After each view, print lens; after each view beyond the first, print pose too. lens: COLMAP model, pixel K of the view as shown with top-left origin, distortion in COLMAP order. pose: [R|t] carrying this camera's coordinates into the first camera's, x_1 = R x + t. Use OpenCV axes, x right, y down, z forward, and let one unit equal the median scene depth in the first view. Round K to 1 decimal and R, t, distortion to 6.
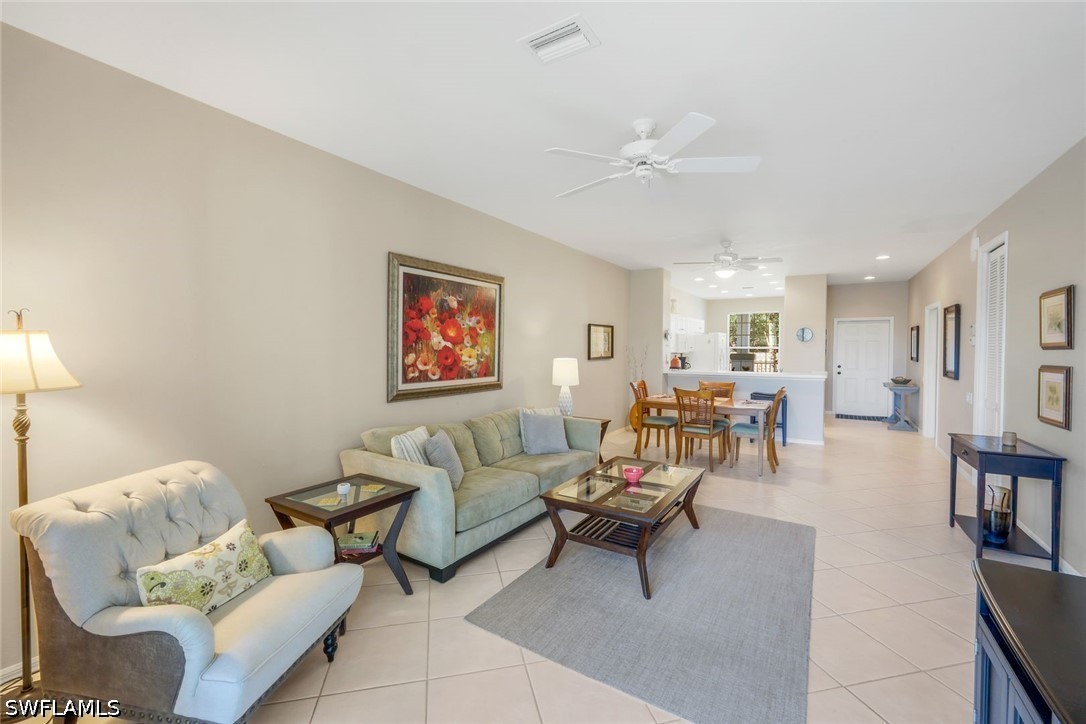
lens RADIAL K [[443.4, 0, 543.0], [0, 443.4, 362.0], [0, 0, 1]] dist [0.000622, 0.000014]
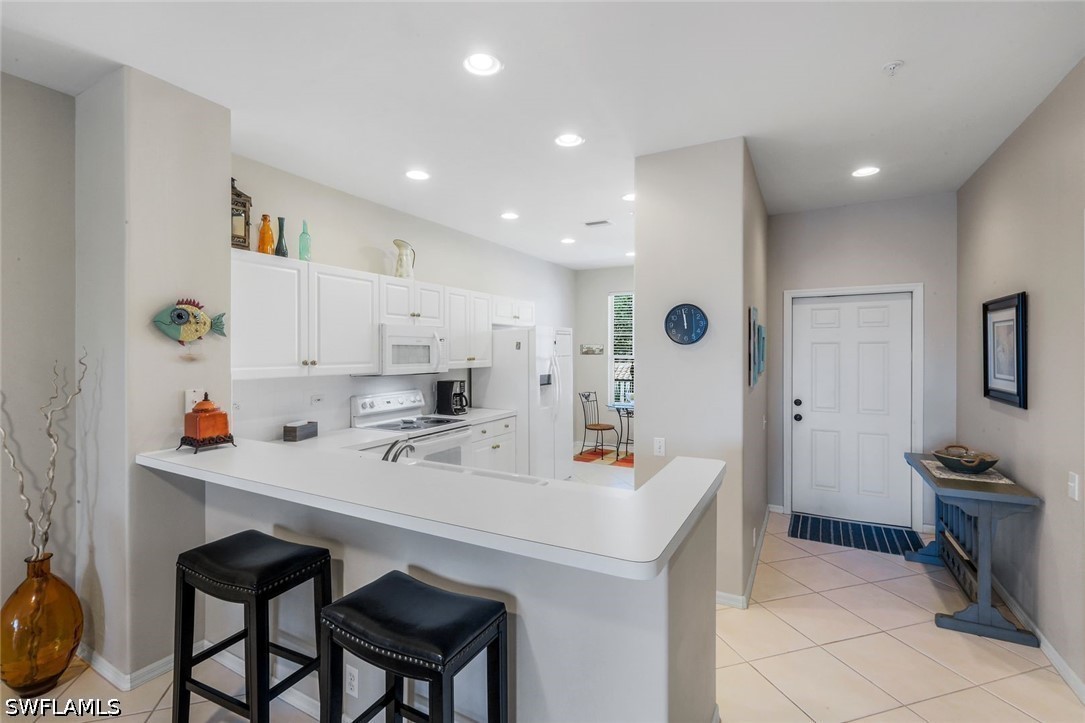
lens RADIAL K [[481.7, 0, 542.5], [0, 481.7, 361.5], [0, 0, 1]] dist [-0.000155, -0.000002]
pose [[0.997022, -0.008708, 0.076622, 0.428917], [0.009467, 0.999910, -0.009541, -0.030461], [-0.076532, 0.010238, 0.997015, 0.614611]]
